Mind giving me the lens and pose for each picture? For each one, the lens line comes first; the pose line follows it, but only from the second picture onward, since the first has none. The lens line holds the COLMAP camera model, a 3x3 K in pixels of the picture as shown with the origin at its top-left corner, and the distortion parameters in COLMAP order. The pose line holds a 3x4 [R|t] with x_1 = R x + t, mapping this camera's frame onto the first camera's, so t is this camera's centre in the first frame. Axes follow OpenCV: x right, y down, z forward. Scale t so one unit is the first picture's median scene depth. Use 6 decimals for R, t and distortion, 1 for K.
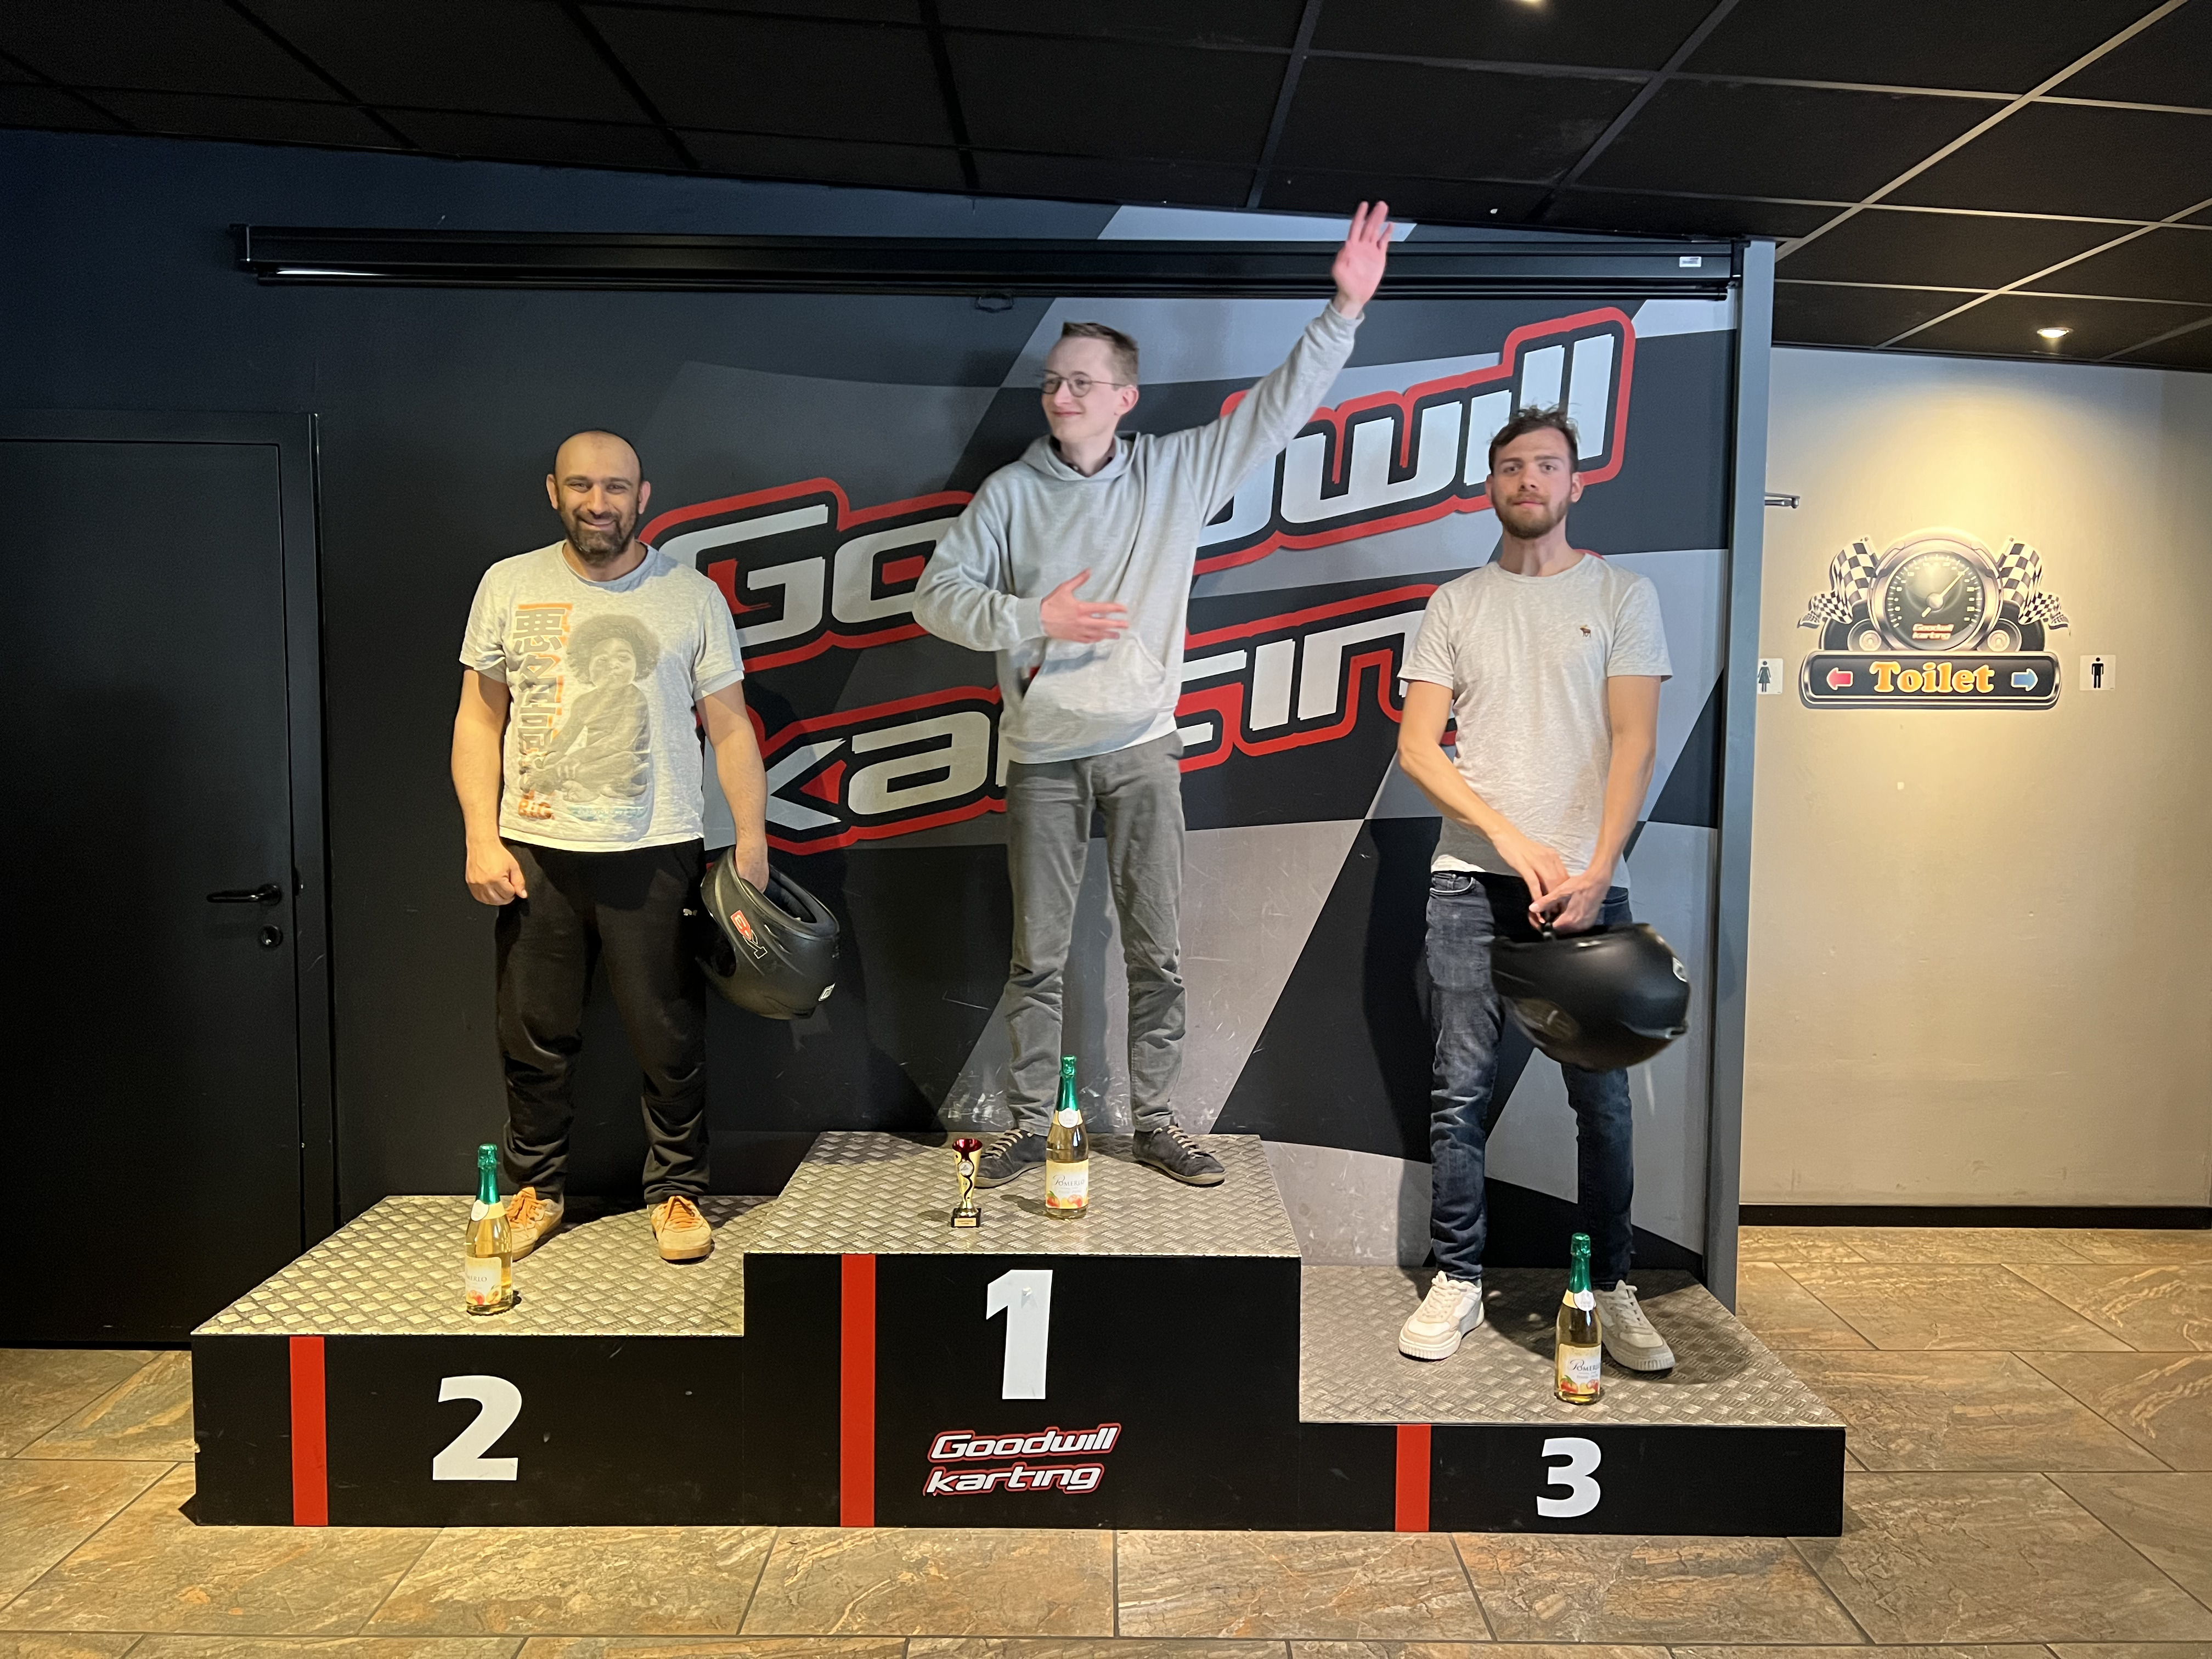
lens RADIAL K [[1679.4, 0, 1113.1], [0, 1679.4, 827.6], [0, 0, 1]] dist [0.026461, -0.009333]
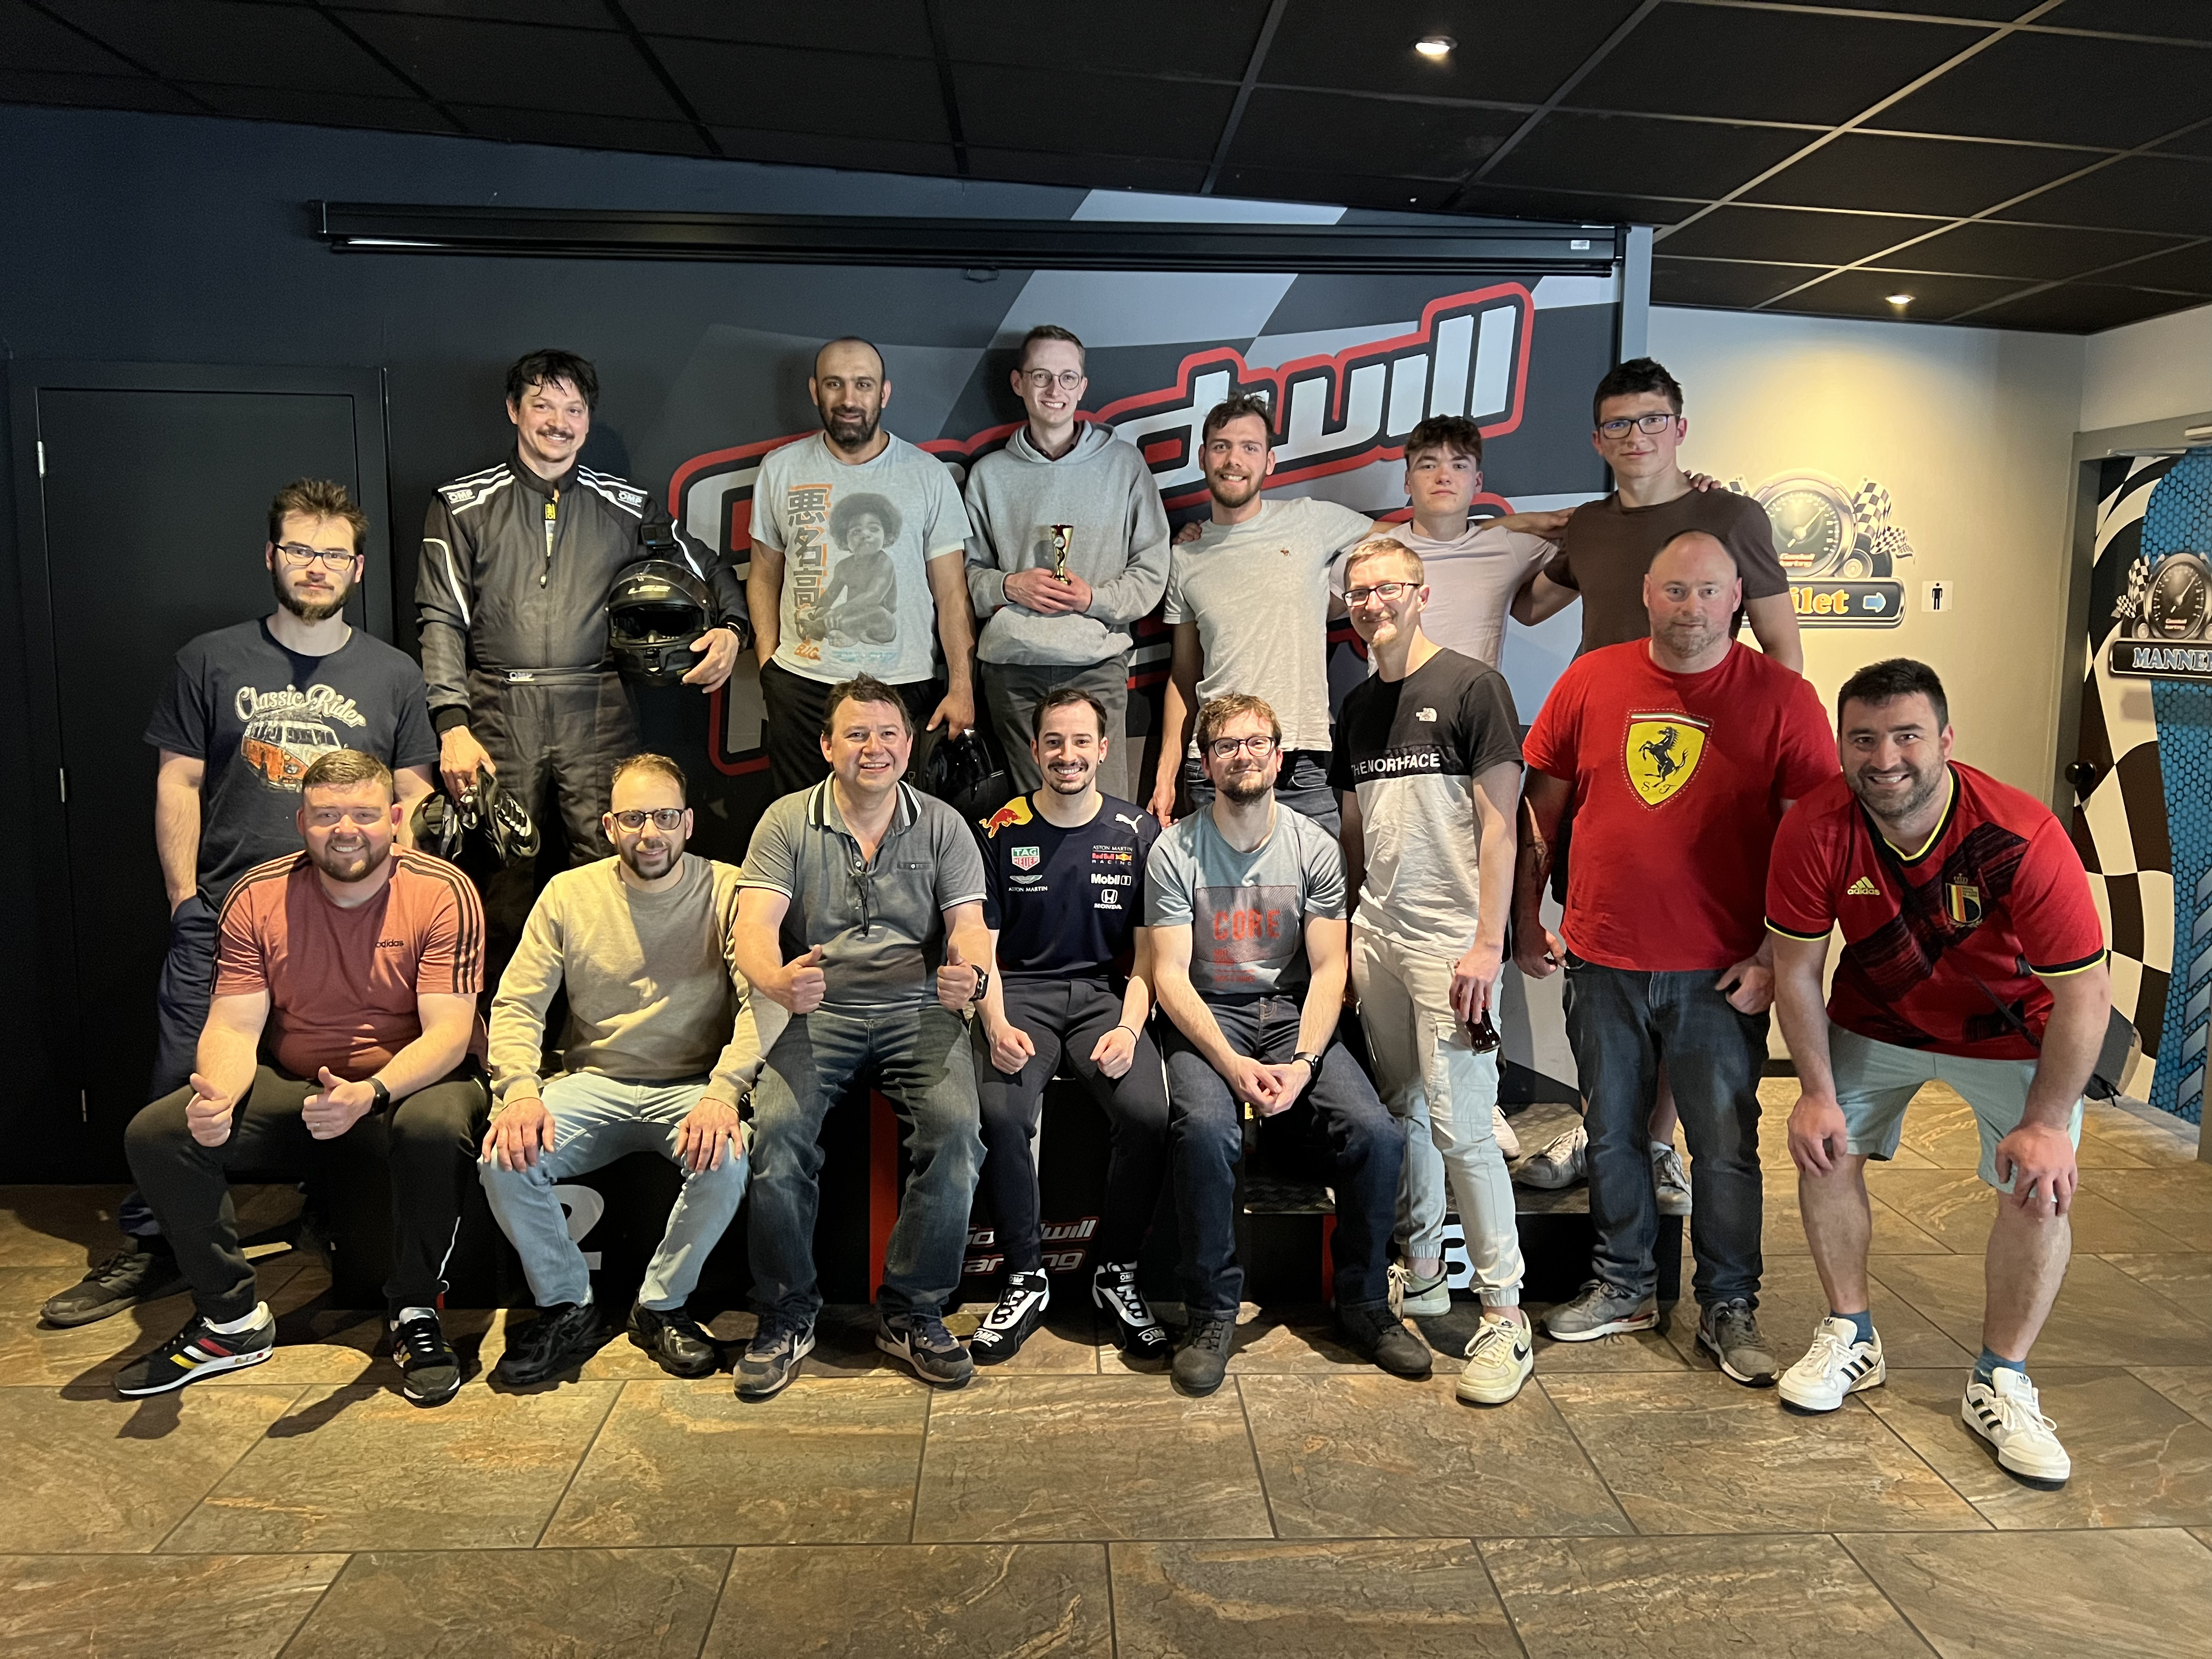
lens RADIAL K [[1679.4, 0, 1105.0], [0, 1679.4, 828.6], [0, 0, 1]] dist [0.026461, -0.009333]
pose [[0.999572, -0.003371, 0.029044, -0.021305], [0.001847, 0.998627, 0.052344, 0.006180], [-0.029181, -0.052268, 0.998207, -0.171022]]
